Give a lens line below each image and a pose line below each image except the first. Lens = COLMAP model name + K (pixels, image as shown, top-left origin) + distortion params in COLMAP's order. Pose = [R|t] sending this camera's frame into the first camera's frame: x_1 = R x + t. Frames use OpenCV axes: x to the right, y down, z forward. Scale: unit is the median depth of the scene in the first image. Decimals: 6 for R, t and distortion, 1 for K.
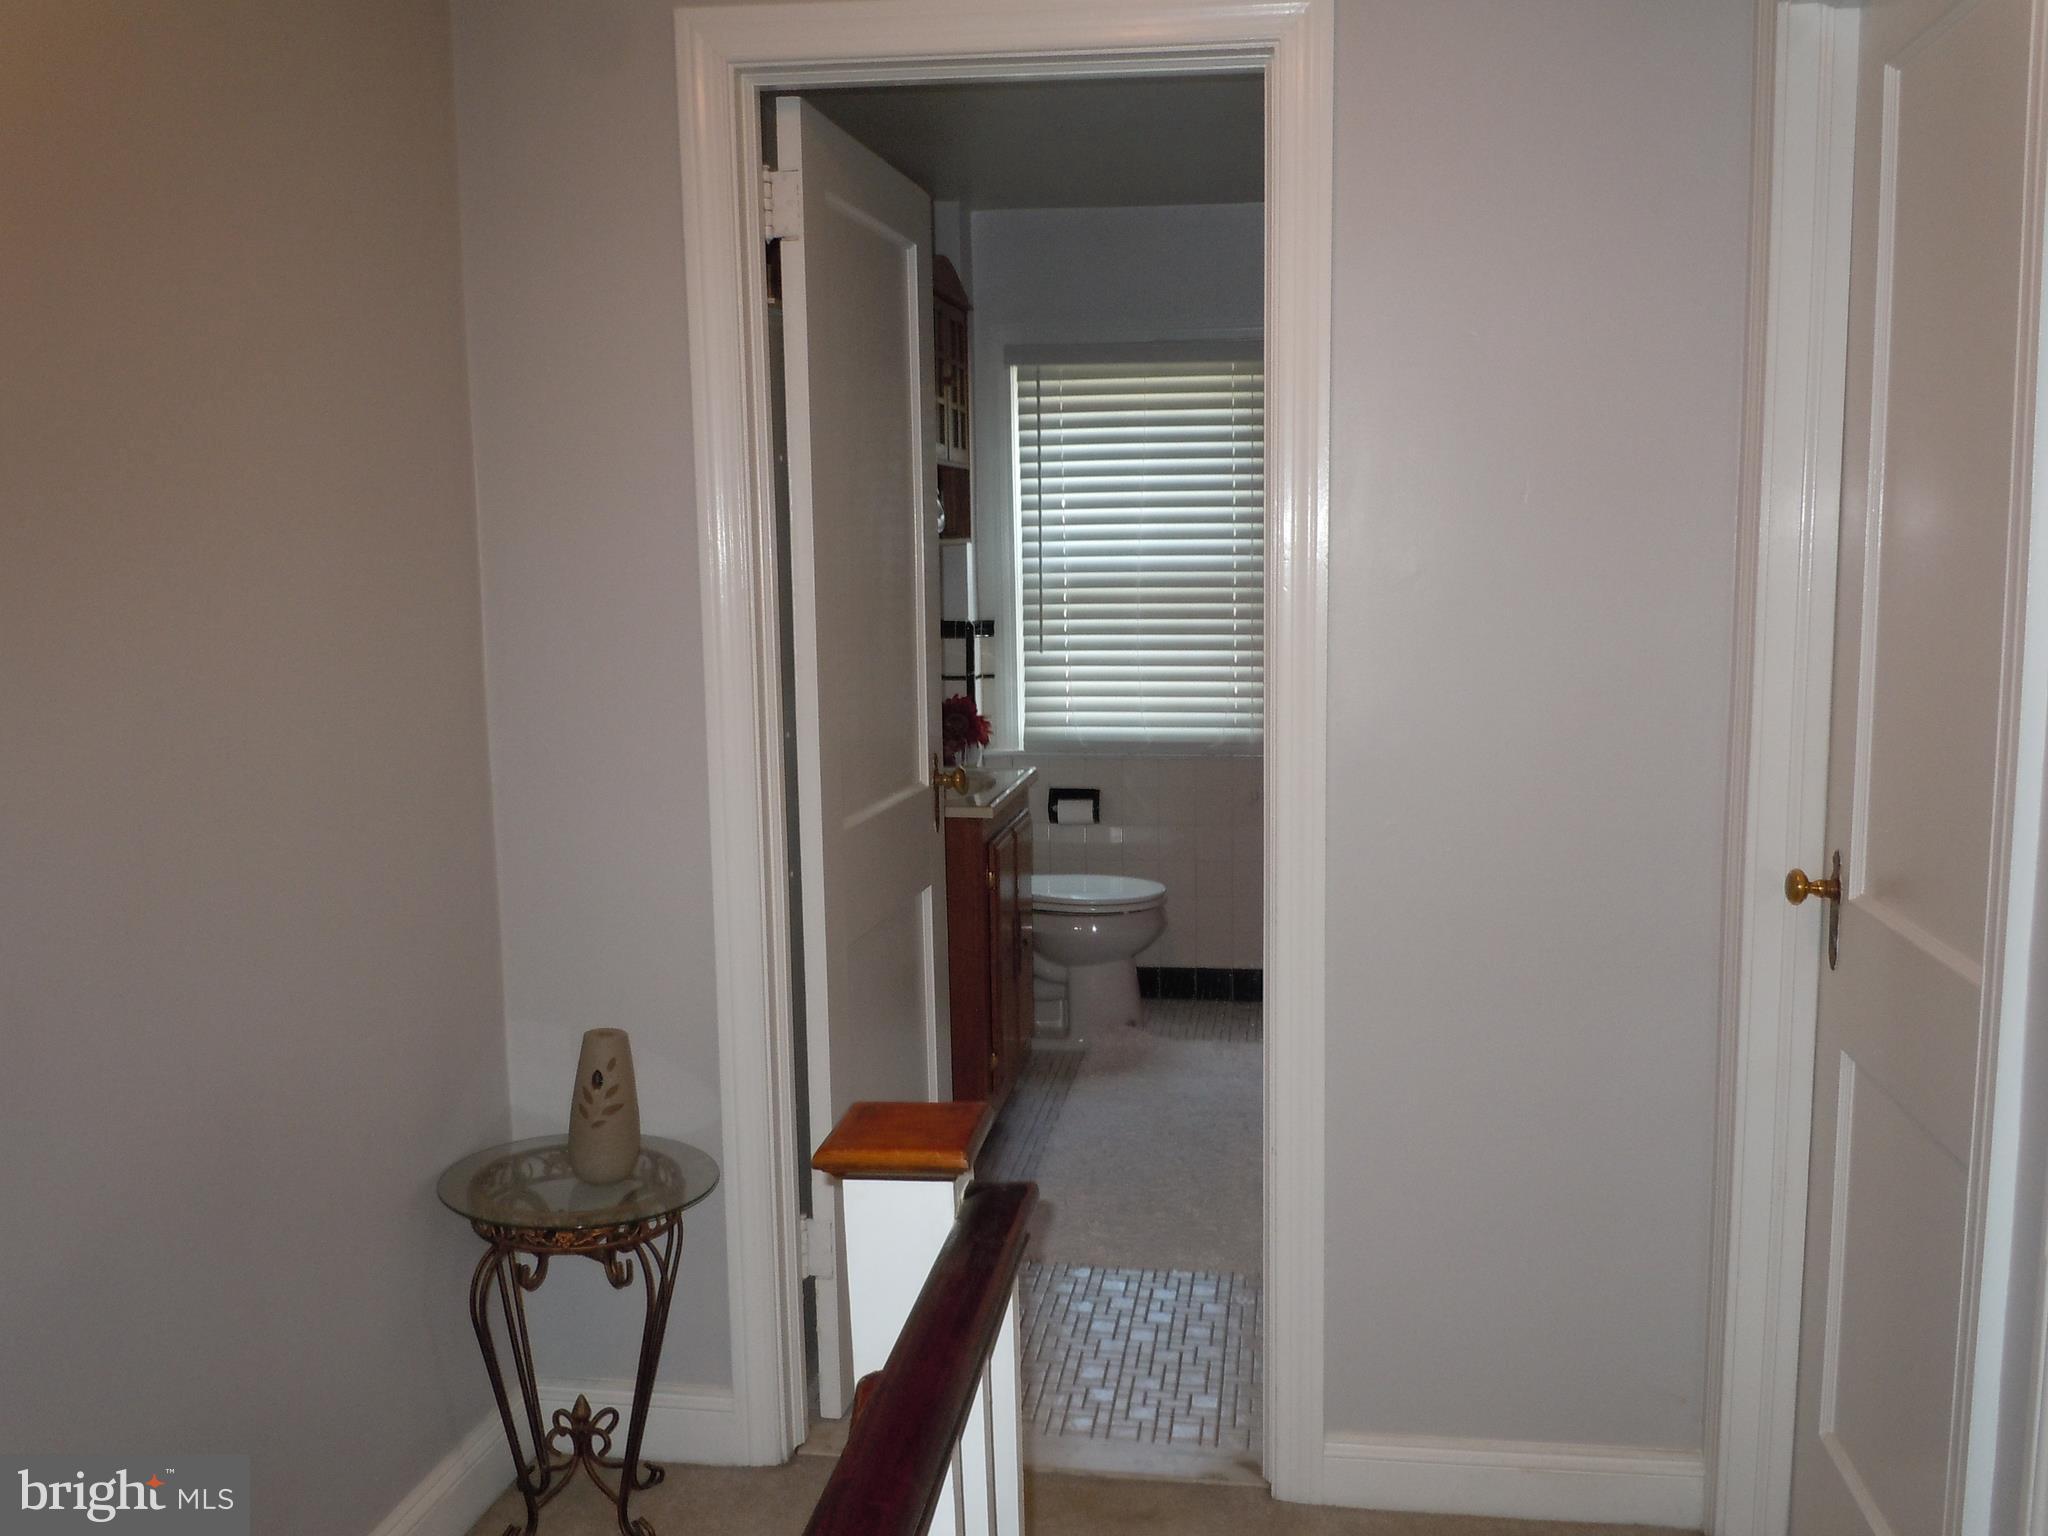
lens RADIAL K [[1716.2, 0, 1027.9], [0, 1716.2, 766.5], [0, 0, 1]] dist [0.019668, -0.074501]
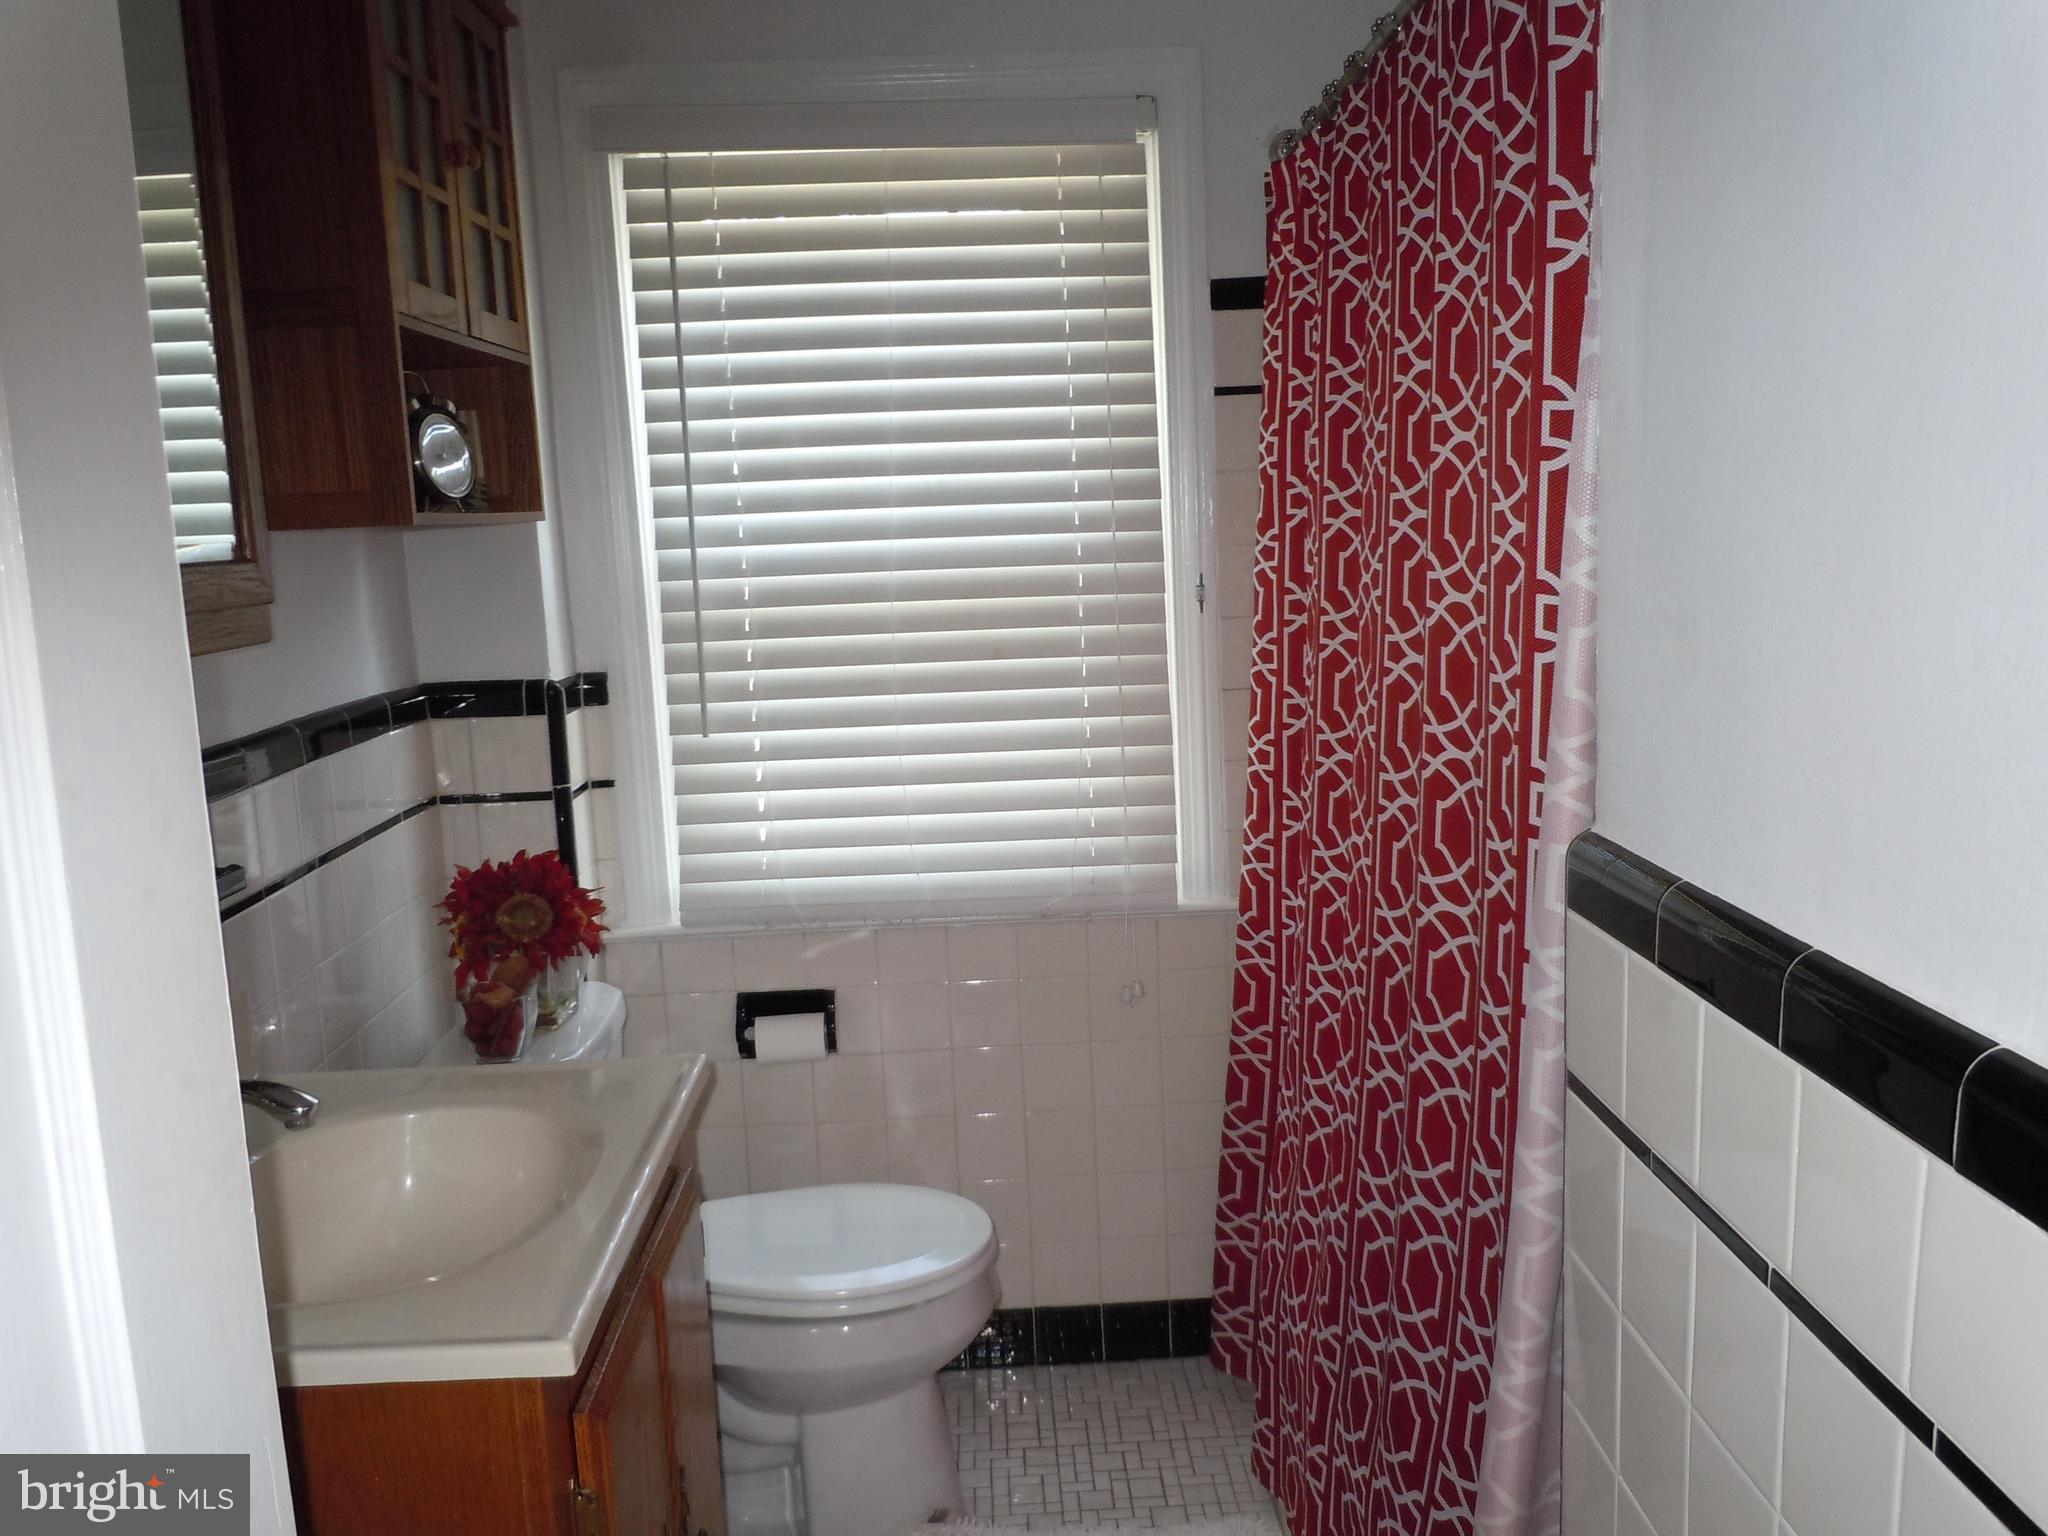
lens RADIAL K [[1716.2, 0, 1036.8], [0, 1716.2, 817.4], [0, 0, 1]] dist [0.019668, -0.074501]
pose [[0.981663, -0.055478, 0.182372, 0.010043], [0.050259, 0.998187, 0.033118, -0.054303], [-0.183879, -0.023345, 0.982672, 0.485390]]
